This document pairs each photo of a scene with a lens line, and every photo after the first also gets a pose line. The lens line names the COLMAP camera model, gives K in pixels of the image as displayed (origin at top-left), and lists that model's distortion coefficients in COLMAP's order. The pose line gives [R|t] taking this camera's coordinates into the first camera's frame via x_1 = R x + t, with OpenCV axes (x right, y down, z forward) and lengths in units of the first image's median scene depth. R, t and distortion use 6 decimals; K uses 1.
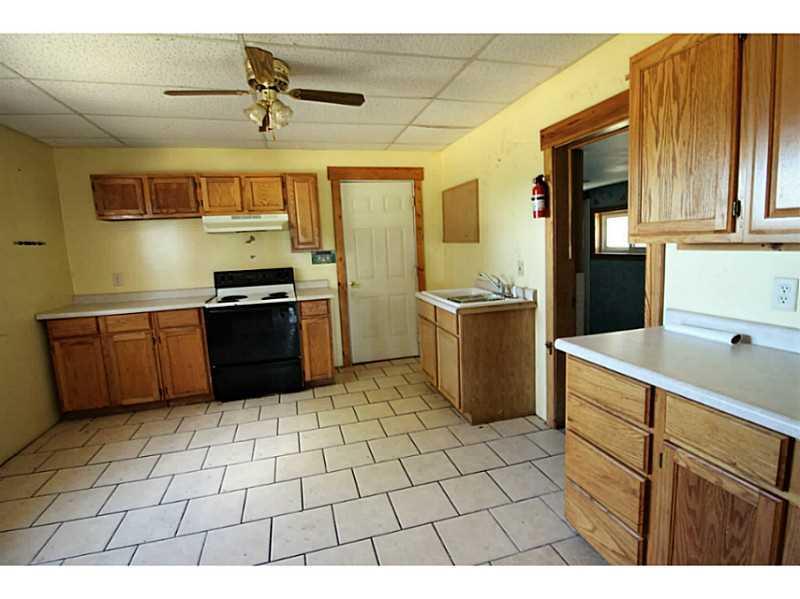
lens RADIAL K [[388.2, 0, 398.1], [0, 388.2, 297.2], [0, 0, 1]] dist [-0.000195, -0.000007]
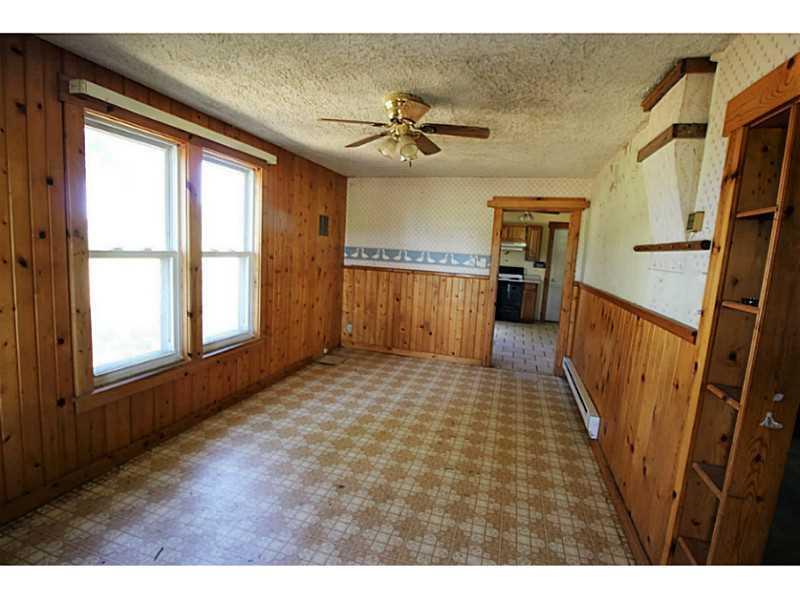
lens RADIAL K [[388.2, 0, 399.0], [0, 388.2, 297.9], [0, 0, 1]] dist [-0.000195, -0.000007]
pose [[0.839150, 0.166097, -0.517919, 0.290260], [-0.169292, 0.984692, 0.041498, 0.116059], [0.516883, 0.052856, 0.854423, -1.185198]]
